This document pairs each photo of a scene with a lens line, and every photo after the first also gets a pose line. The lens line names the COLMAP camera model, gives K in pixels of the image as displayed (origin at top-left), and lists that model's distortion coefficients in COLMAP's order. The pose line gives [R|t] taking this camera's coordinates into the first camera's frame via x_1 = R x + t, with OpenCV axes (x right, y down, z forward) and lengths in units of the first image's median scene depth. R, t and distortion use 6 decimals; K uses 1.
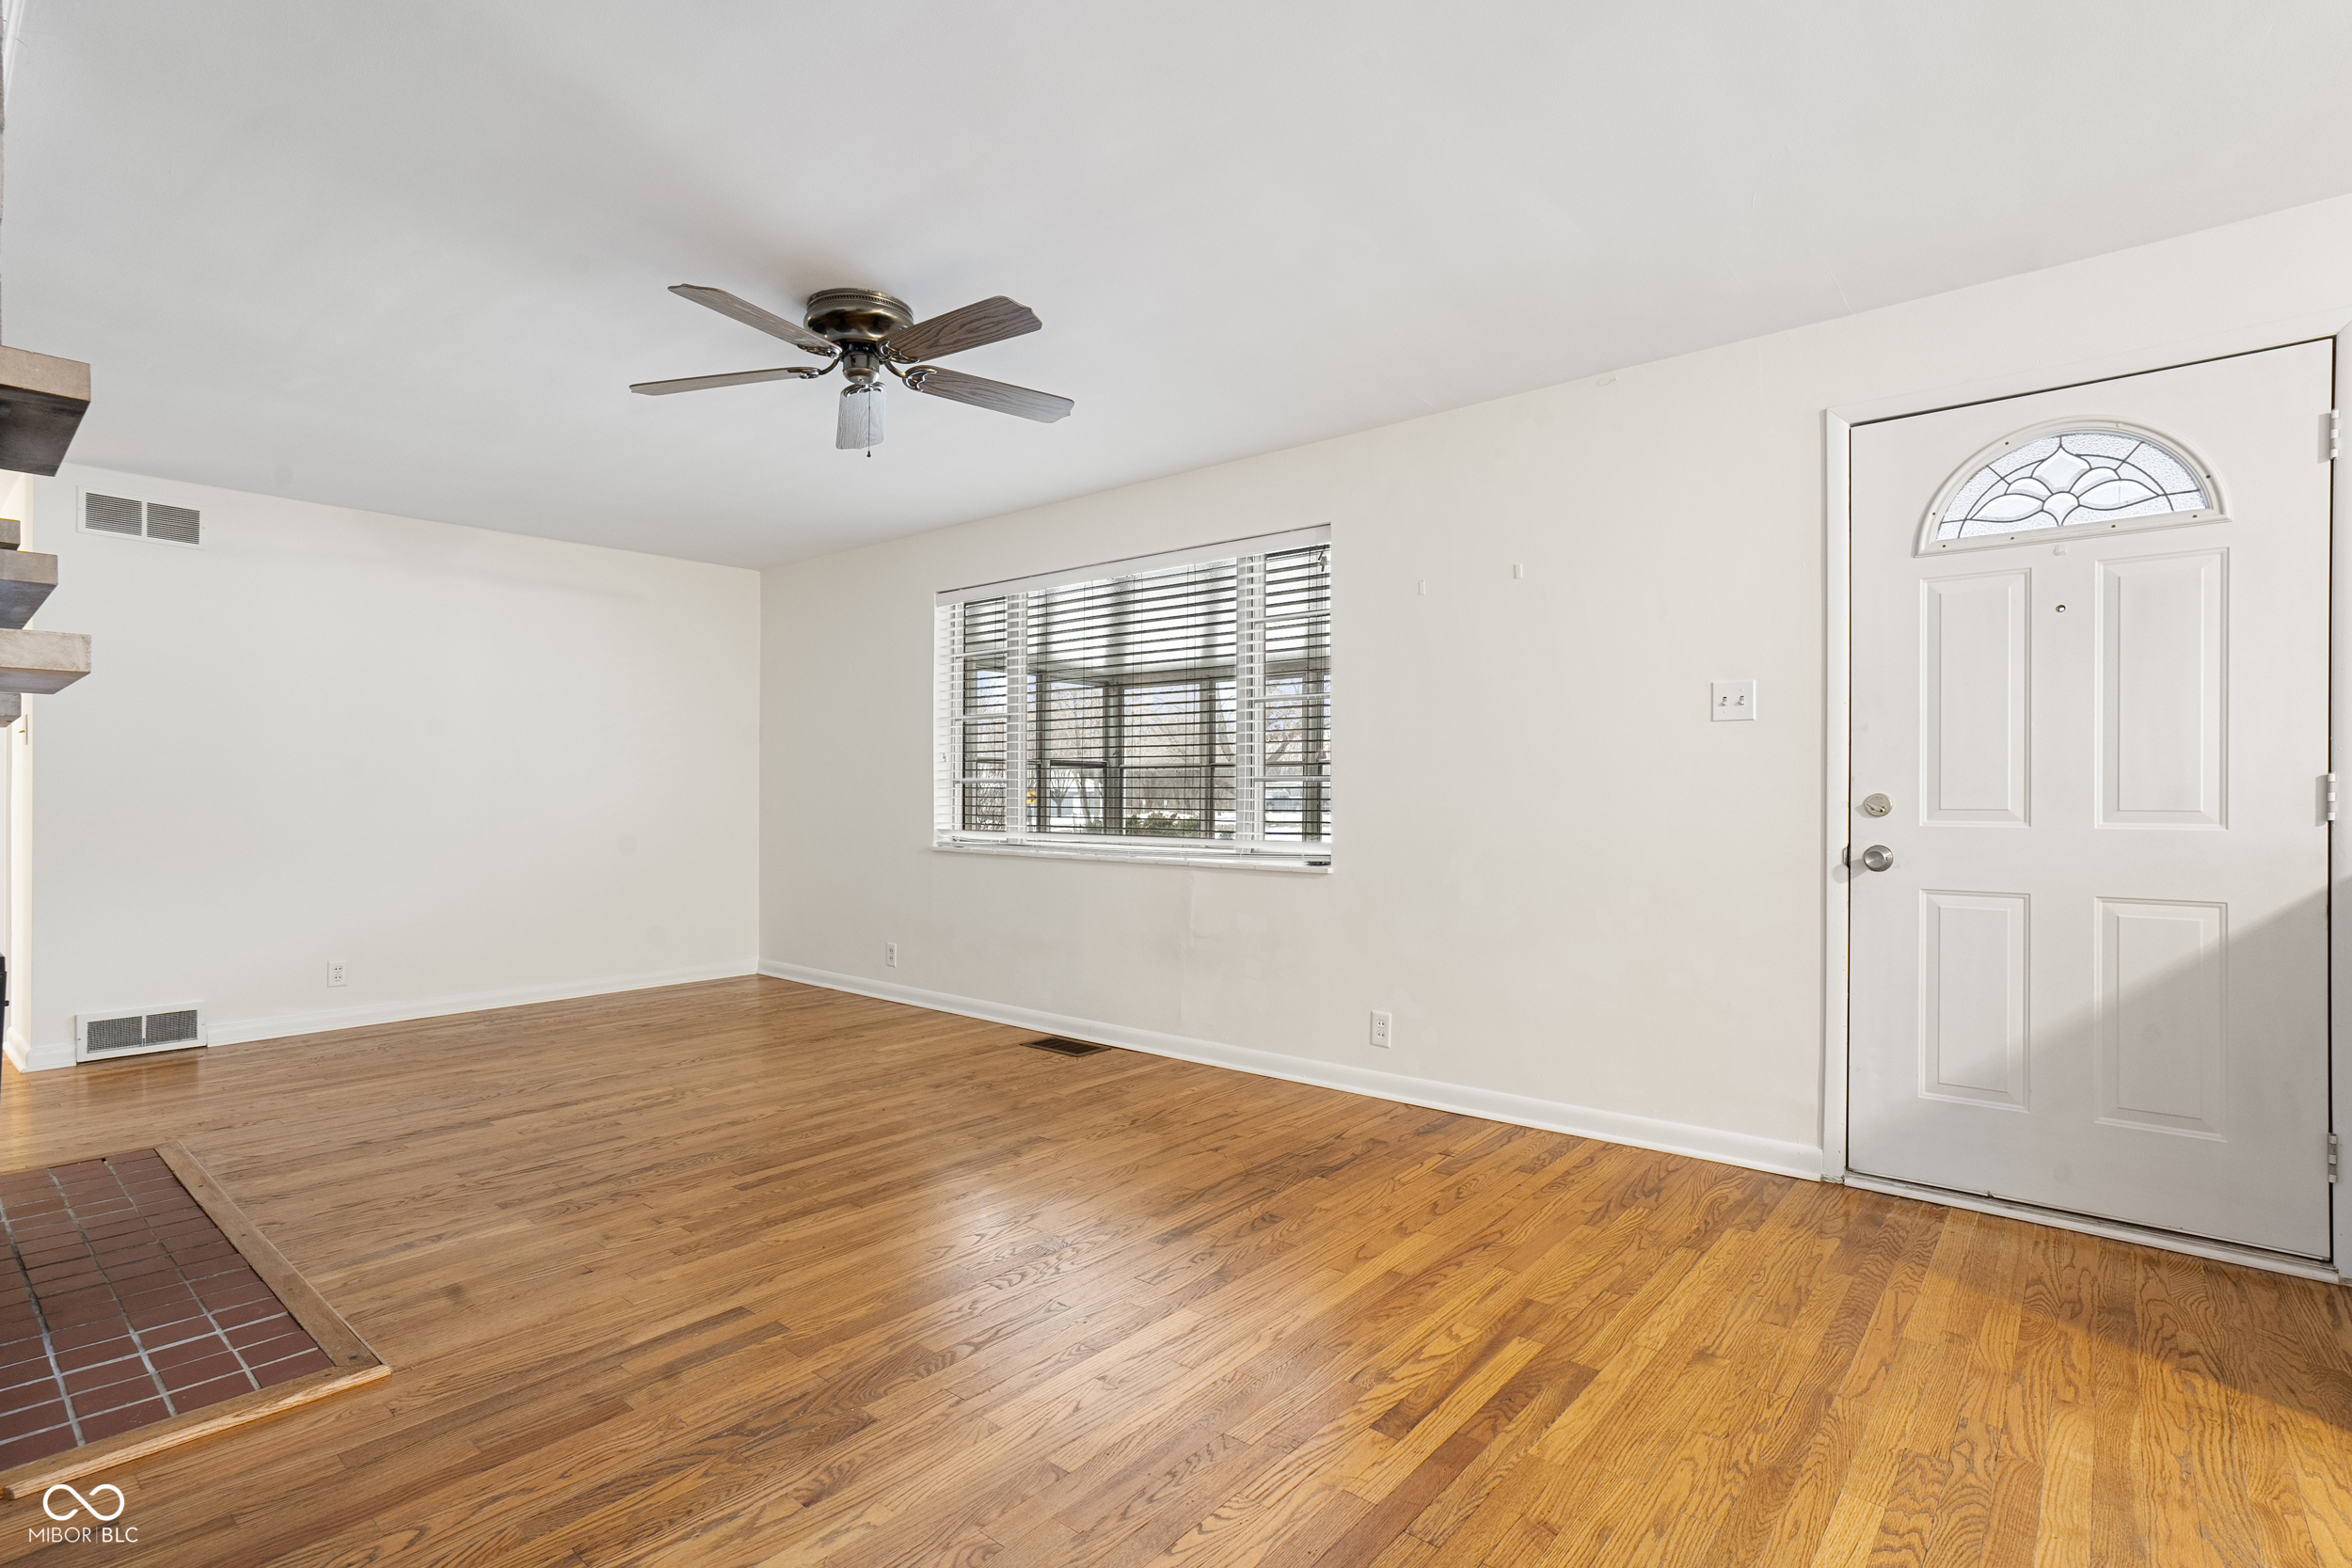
lens RADIAL K [[1124.6, 0, 1172.6], [0, 1124.6, 805.1], [0, 0, 1]] dist [-0.035008, 0.023539]
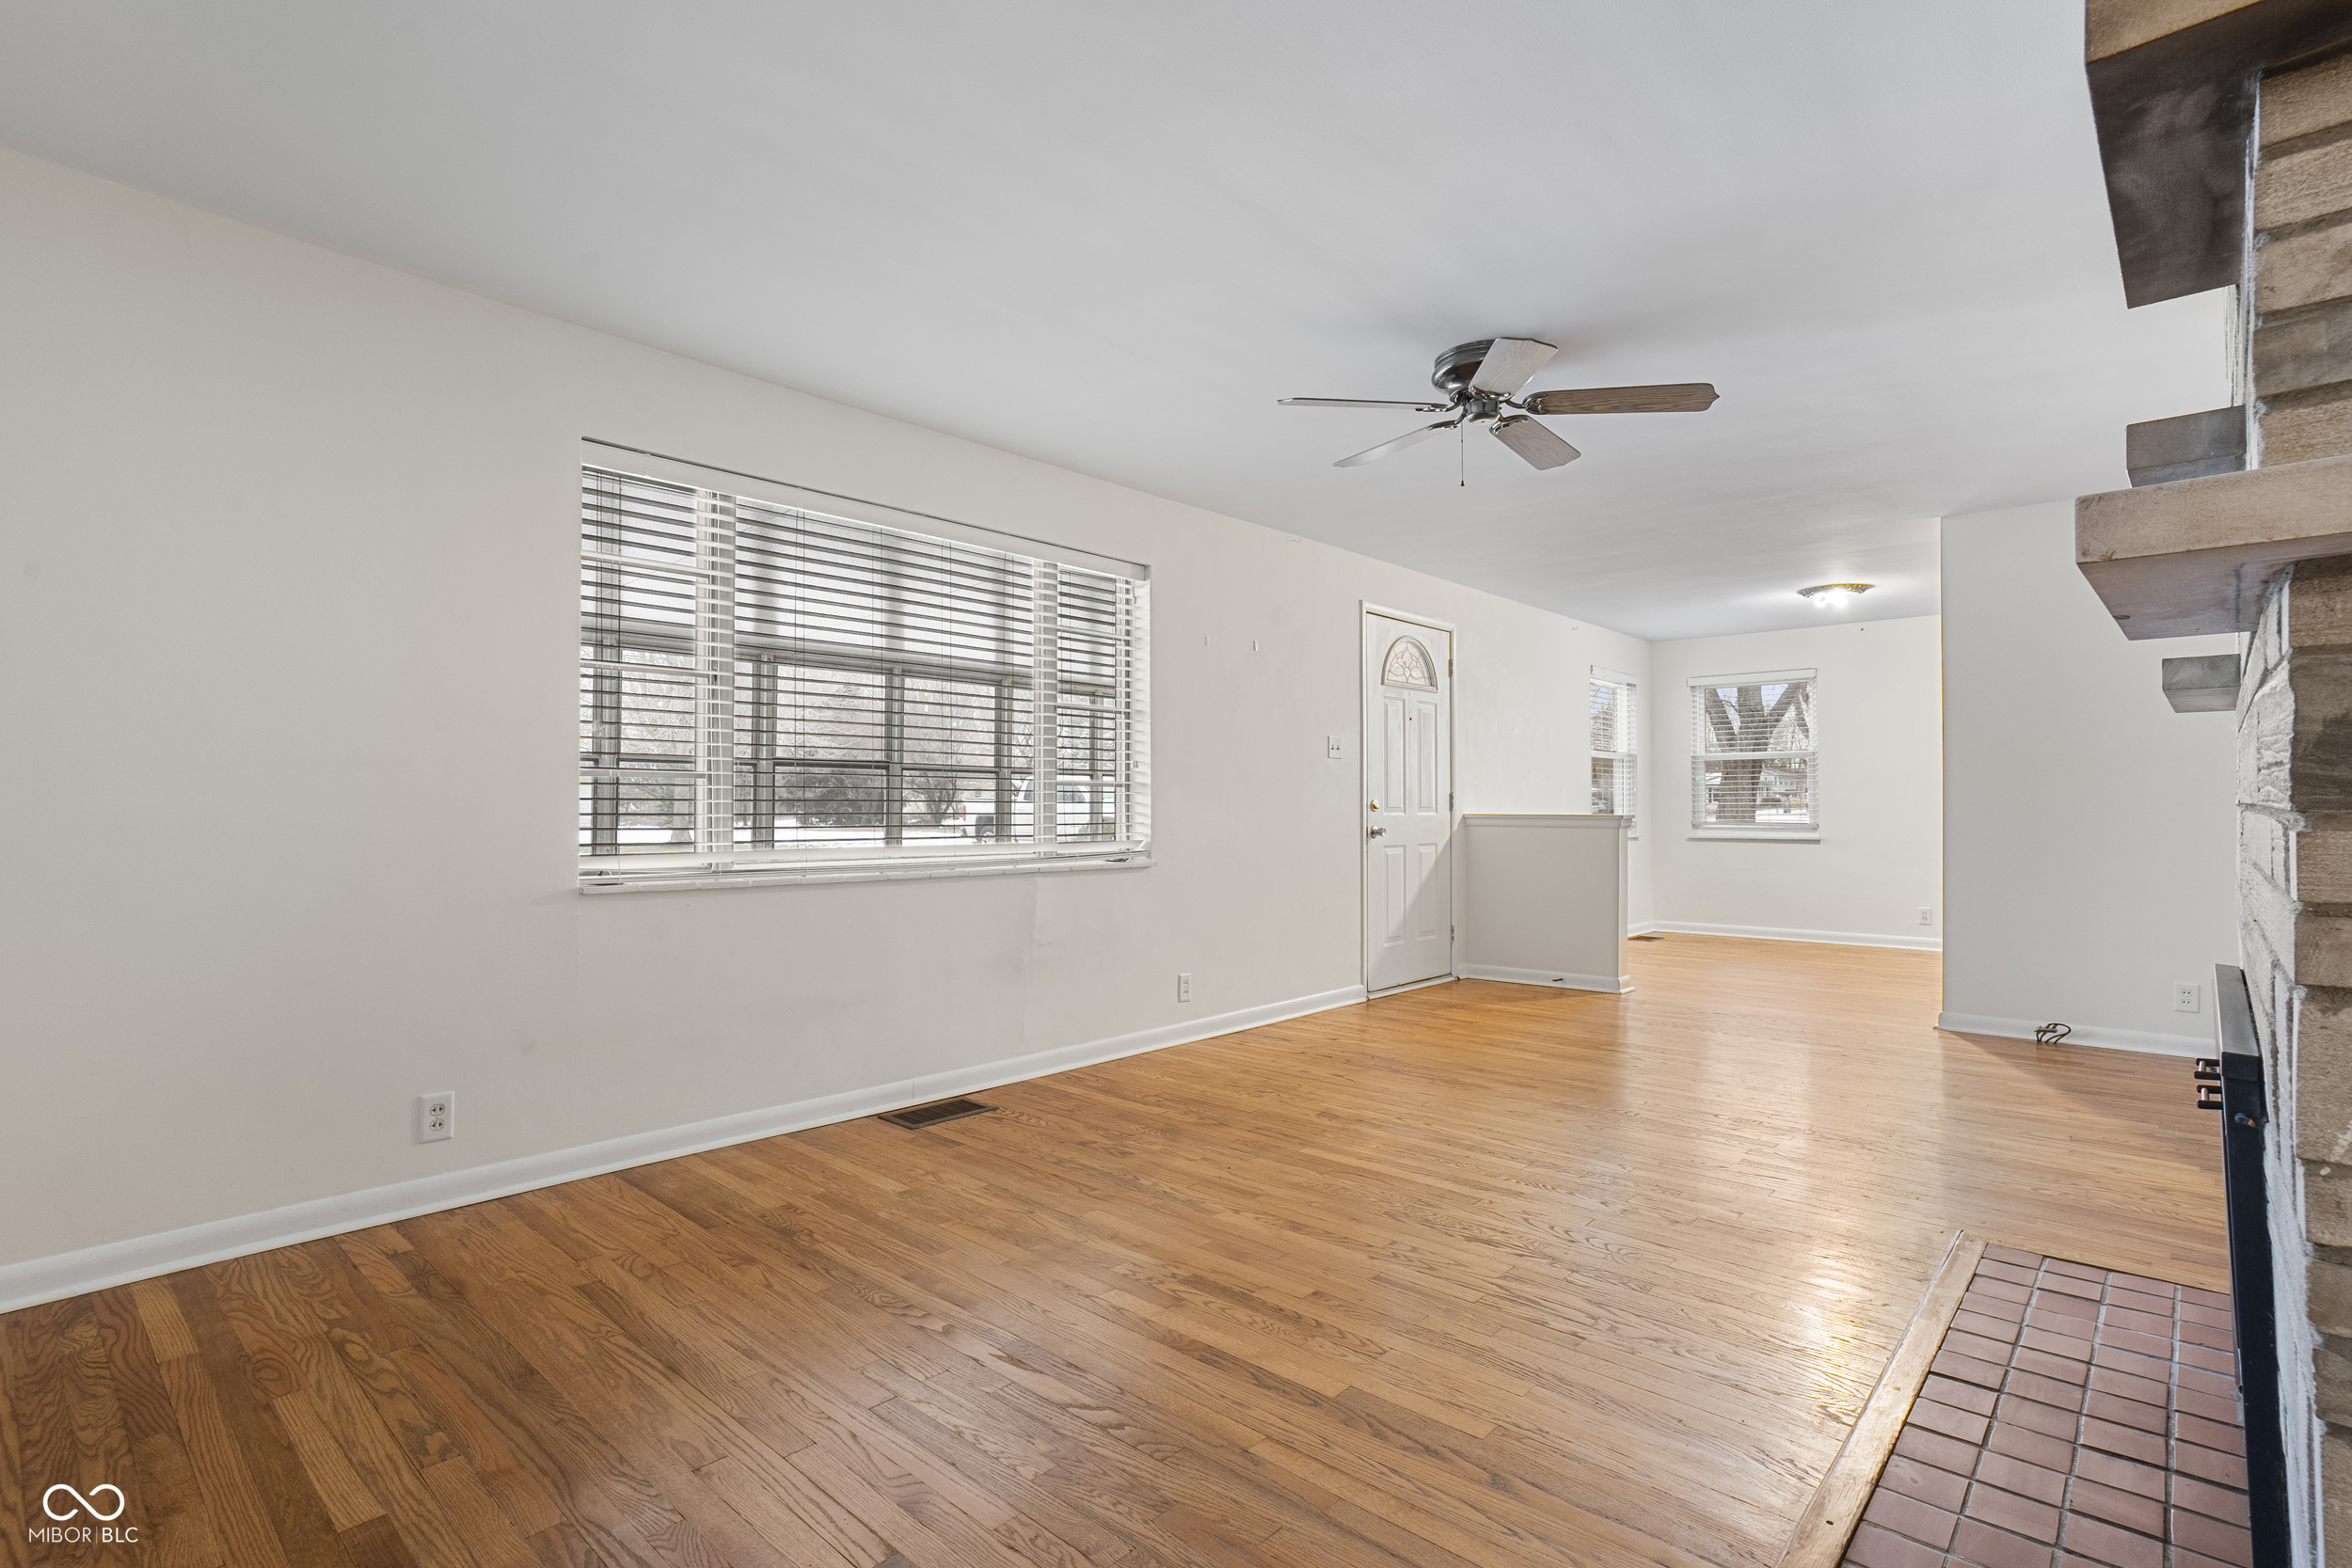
lens RADIAL K [[1124.6, 0, 1171.5], [0, 1124.6, 796.0], [0, 0, 1]] dist [-0.035008, 0.023539]
pose [[0.043647, 0.006418, 0.999026, -1.397389], [0.004390, 0.999968, -0.006616, -0.005095], [-0.999037, 0.004674, 0.043617, 1.266392]]
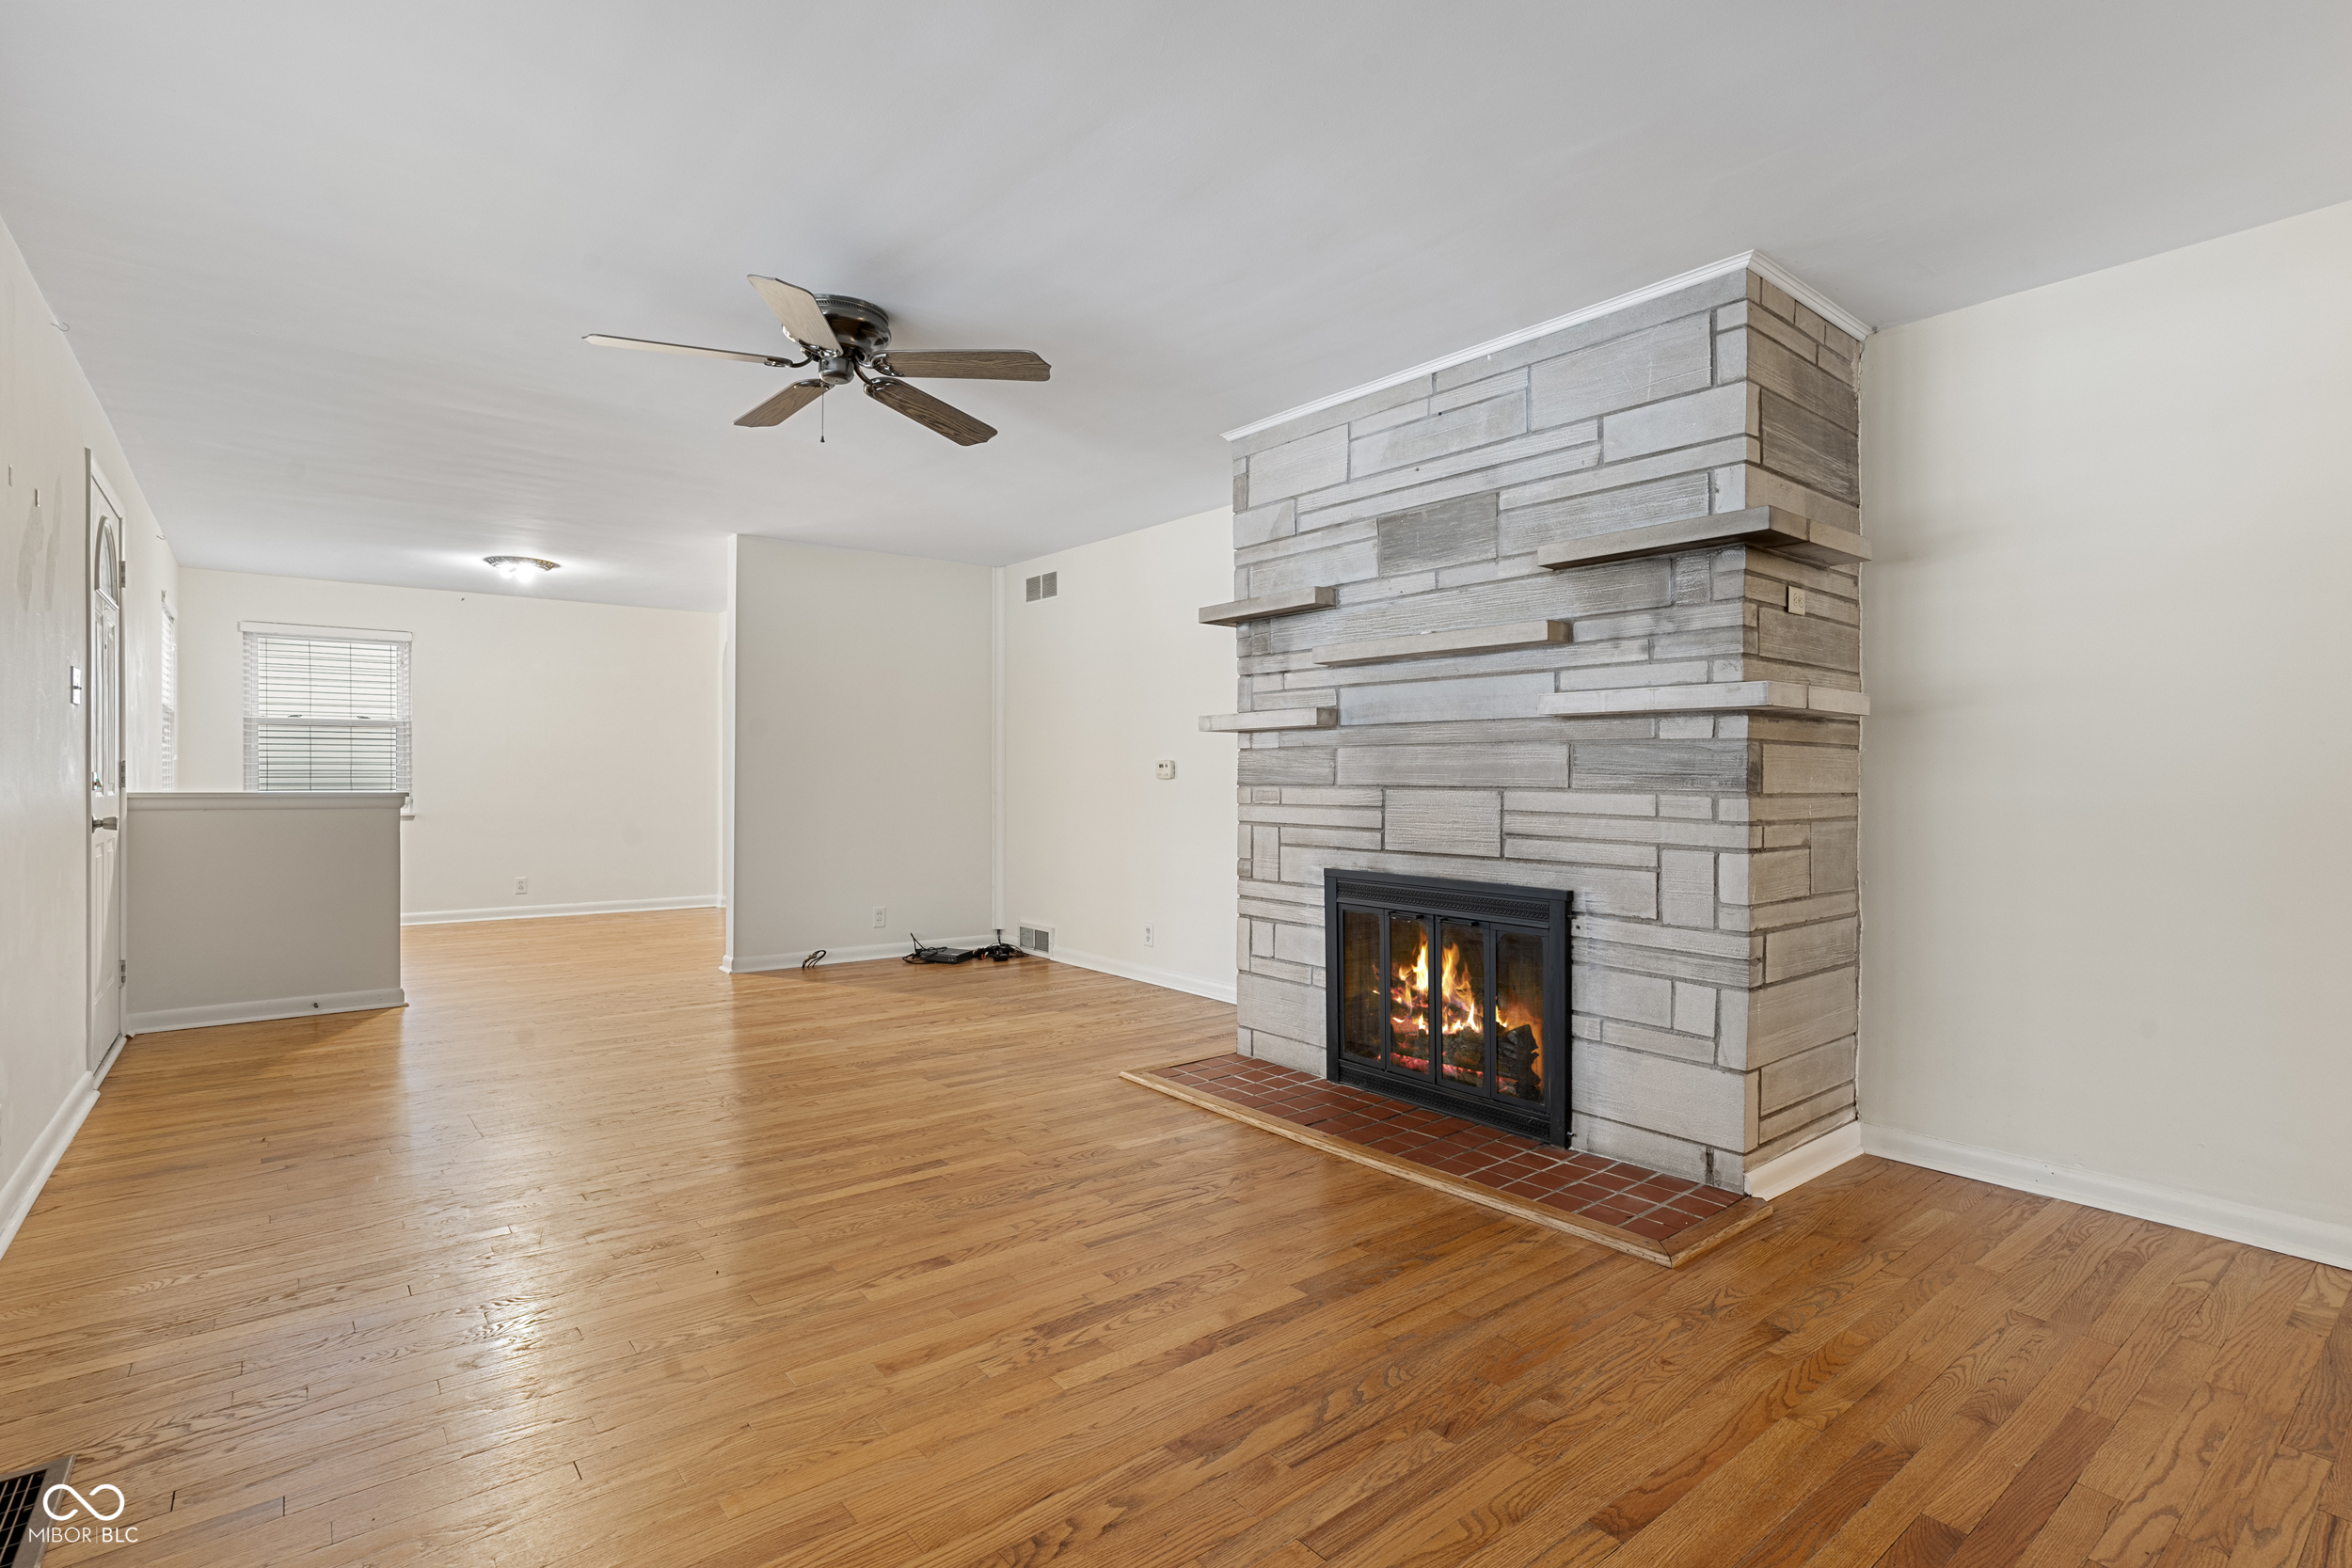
lens RADIAL K [[1124.6, 0, 1168.2], [0, 1124.6, 776.2], [0, 0, 1]] dist [-0.035008, 0.023539]
pose [[-0.980615, -0.007510, 0.195800, -0.792594], [-0.007627, 0.999971, 0.000155, -0.013230], [-0.195796, -0.001342, -0.980644, 1.975325]]
